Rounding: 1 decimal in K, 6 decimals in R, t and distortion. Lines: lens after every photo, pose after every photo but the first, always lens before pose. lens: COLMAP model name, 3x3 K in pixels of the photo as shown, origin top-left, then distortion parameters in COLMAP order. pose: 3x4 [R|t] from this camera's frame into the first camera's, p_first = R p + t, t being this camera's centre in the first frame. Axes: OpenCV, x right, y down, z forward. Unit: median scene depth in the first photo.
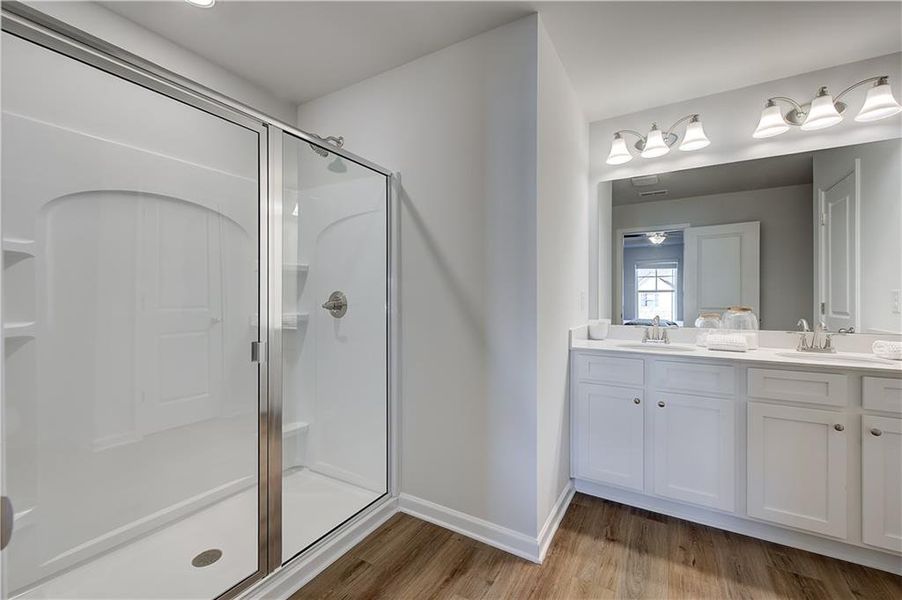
lens RADIAL K [[370.2, 0, 451.9], [0, 370.2, 299.6], [0, 0, 1]] dist [0.004295, -0.001267]
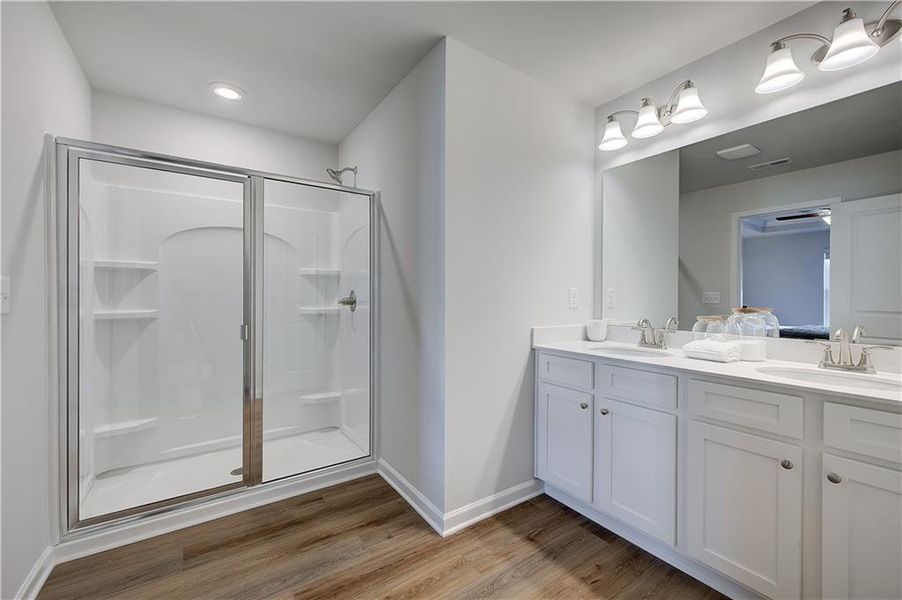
lens RADIAL K [[370.2, 0, 460.0], [0, 370.2, 299.9], [0, 0, 1]] dist [0.004295, -0.001267]
pose [[0.909775, 0.005770, -0.415061, 0.610291], [-0.004788, 0.999983, 0.003405, 0.002967], [0.415073, -0.001111, 0.909787, 0.015550]]
